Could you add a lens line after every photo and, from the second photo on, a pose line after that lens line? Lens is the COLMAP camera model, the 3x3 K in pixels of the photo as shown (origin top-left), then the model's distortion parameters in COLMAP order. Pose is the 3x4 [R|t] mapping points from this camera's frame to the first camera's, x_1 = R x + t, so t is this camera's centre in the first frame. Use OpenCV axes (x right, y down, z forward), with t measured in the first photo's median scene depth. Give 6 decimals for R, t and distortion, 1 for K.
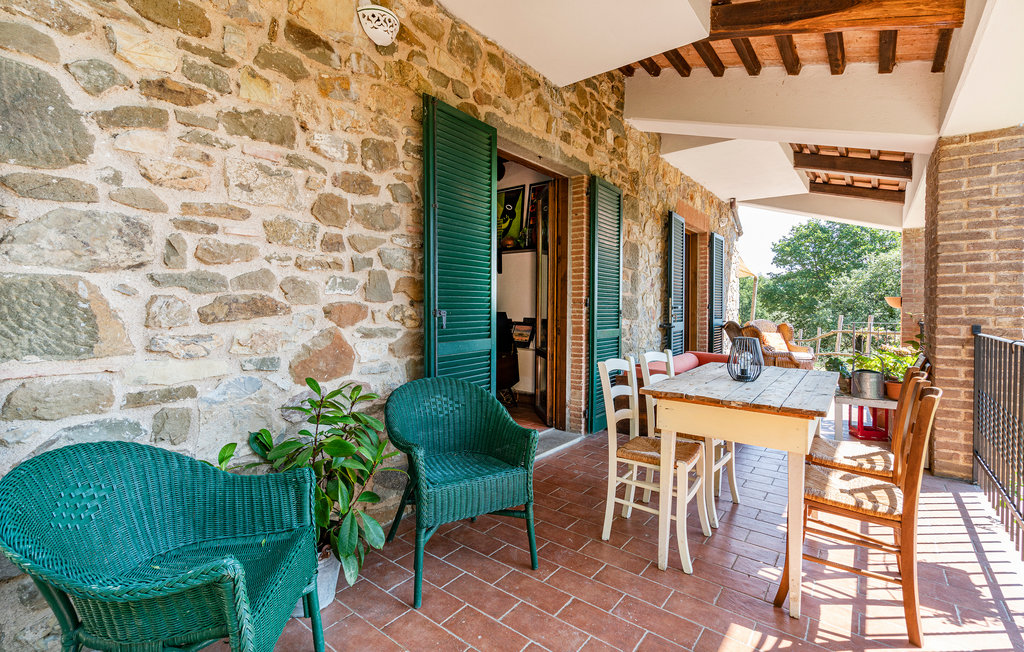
lens RADIAL K [[460.8, 0, 508.7], [0, 460.8, 313.1], [0, 0, 1]] dist [-0.024476, 0.000536]
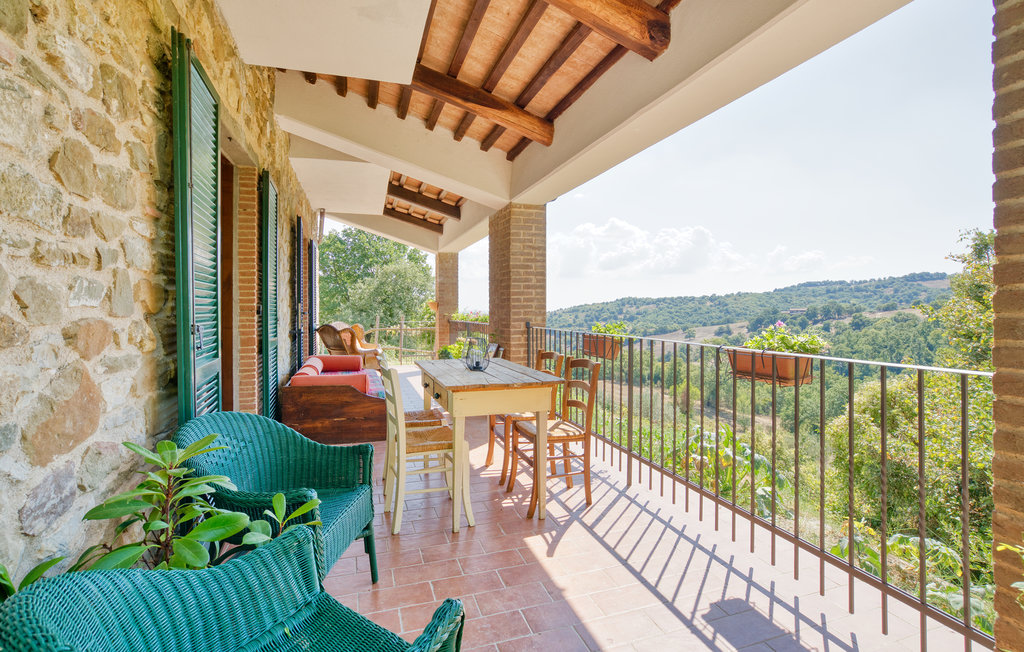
lens RADIAL K [[460.8, 0, 508.7], [0, 460.8, 313.1], [0, 0, 1]] dist [-0.024476, 0.000536]
pose [[0.544996, -0.016955, 0.838267, -0.411120], [0.020060, 0.999773, 0.007180, -0.018035], [-0.838199, 0.012902, 0.545212, 0.140802]]
